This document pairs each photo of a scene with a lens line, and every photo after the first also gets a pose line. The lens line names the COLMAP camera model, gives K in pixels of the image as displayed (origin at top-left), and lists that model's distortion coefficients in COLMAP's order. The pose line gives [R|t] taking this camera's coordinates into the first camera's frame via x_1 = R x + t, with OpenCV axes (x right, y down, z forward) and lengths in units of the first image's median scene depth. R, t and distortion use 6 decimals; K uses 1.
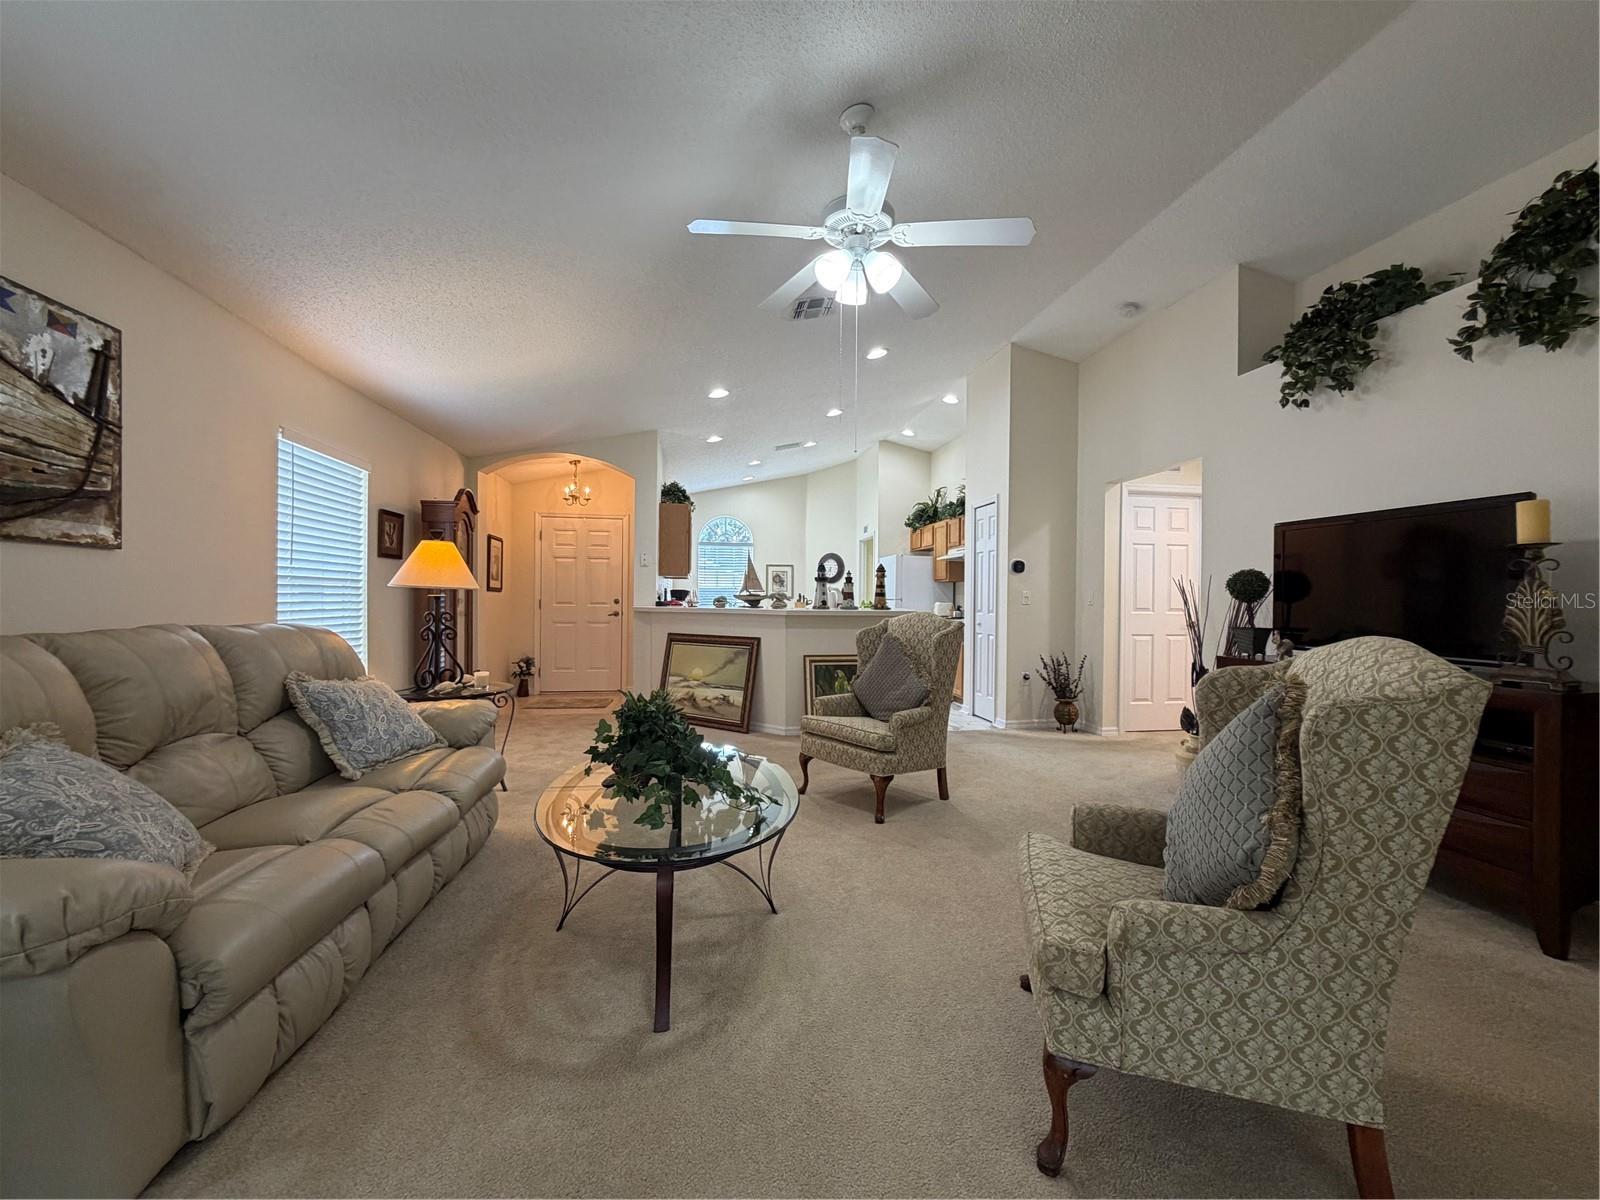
lens RADIAL K [[643.4, 0, 804.3], [0, 643.4, 601.9], [0, 0, 1]] dist [0.003544, 0.000393]
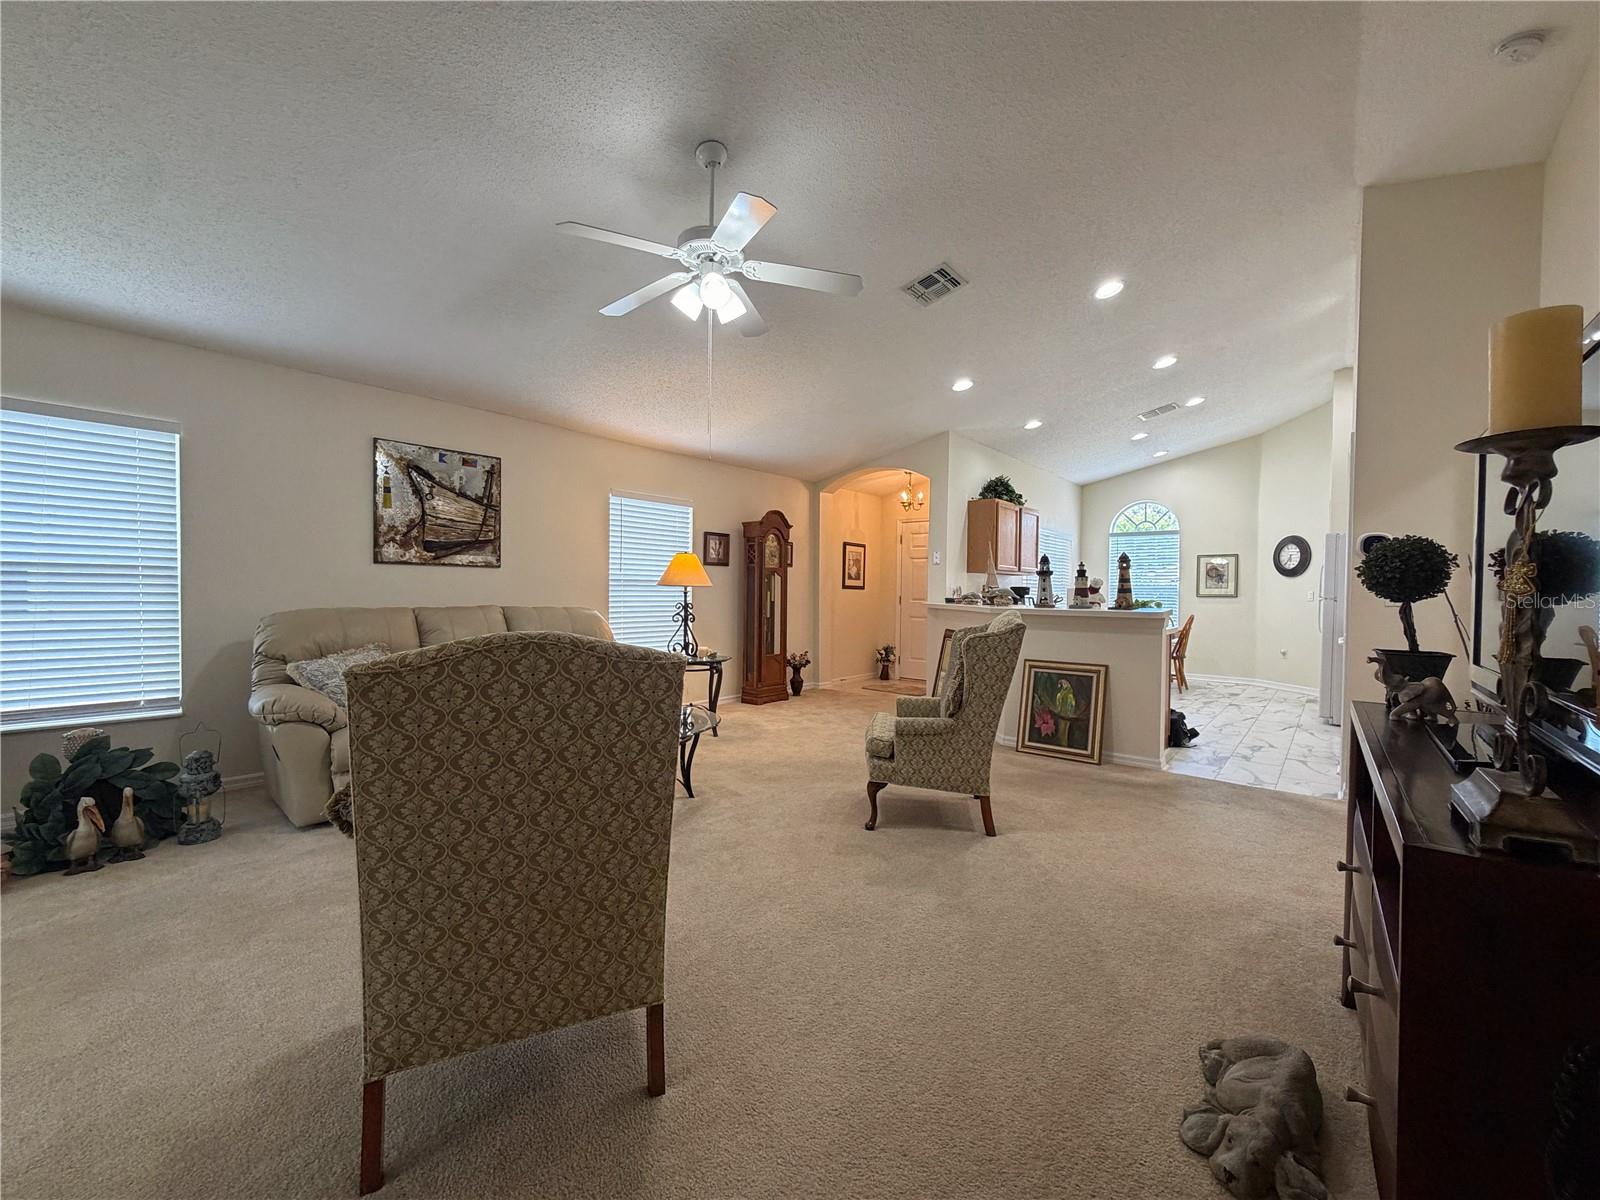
lens RADIAL K [[643.4, 0, 796.0], [0, 643.4, 599.6], [0, 0, 1]] dist [0.003544, 0.000393]
pose [[0.646891, 0.008793, -0.762532, 0.729431], [-0.009886, 0.999946, 0.003143, 0.001456], [0.762518, 0.005505, 0.646943, 0.284730]]
